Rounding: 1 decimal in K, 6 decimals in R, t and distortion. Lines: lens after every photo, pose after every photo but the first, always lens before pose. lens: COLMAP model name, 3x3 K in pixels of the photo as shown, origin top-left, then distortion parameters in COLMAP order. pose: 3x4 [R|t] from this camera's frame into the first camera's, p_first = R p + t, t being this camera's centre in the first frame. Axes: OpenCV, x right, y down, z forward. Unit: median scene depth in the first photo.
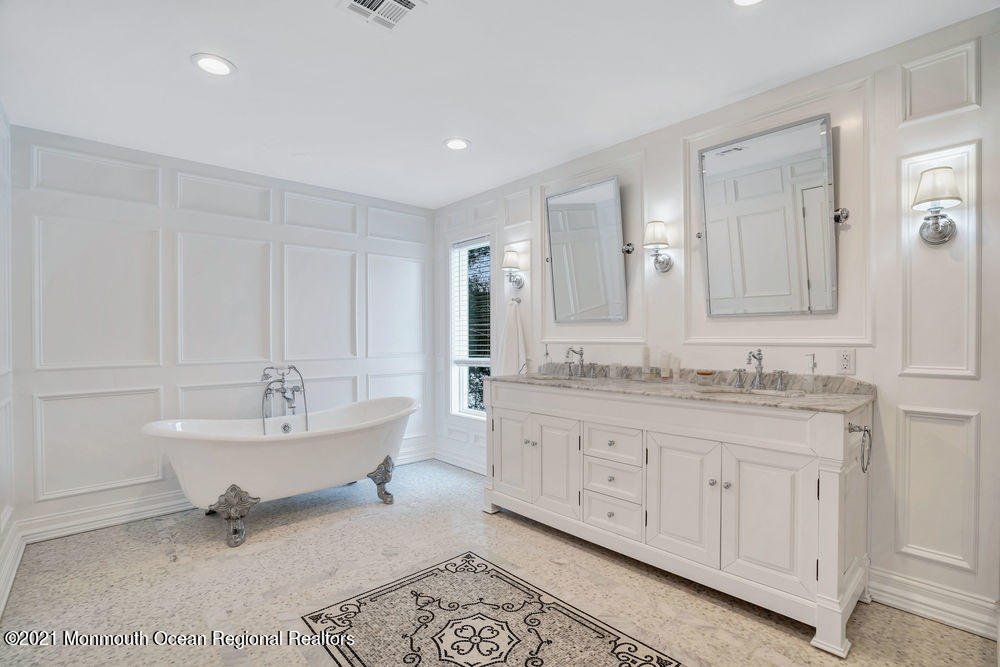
lens RADIAL K [[464.3, 0, 499.8], [0, 464.3, 337.2], [0, 0, 1]] dist [-0.032209, 0.010549]
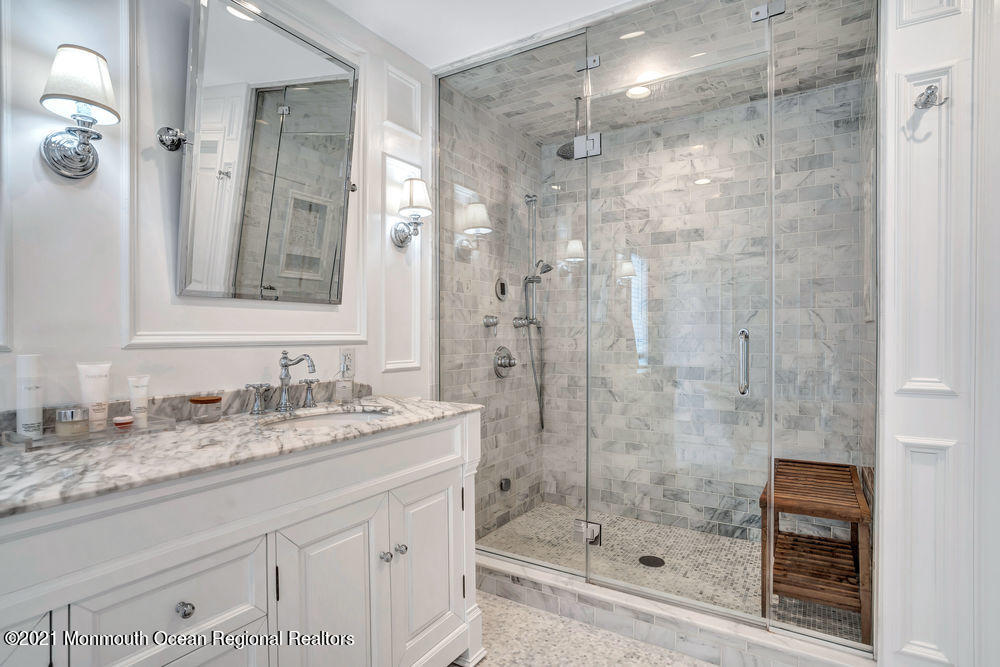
lens RADIAL K [[528.6, 0, 500.1], [0, 528.6, 336.1], [0, 0, 1]] dist [-0.000601, -0.000045]
pose [[-0.280689, 0.000934, 0.959798, -0.261097], [-0.000081, 0.999999, -0.000997, 0.005043], [-0.959799, -0.000357, -0.280689, 0.929324]]
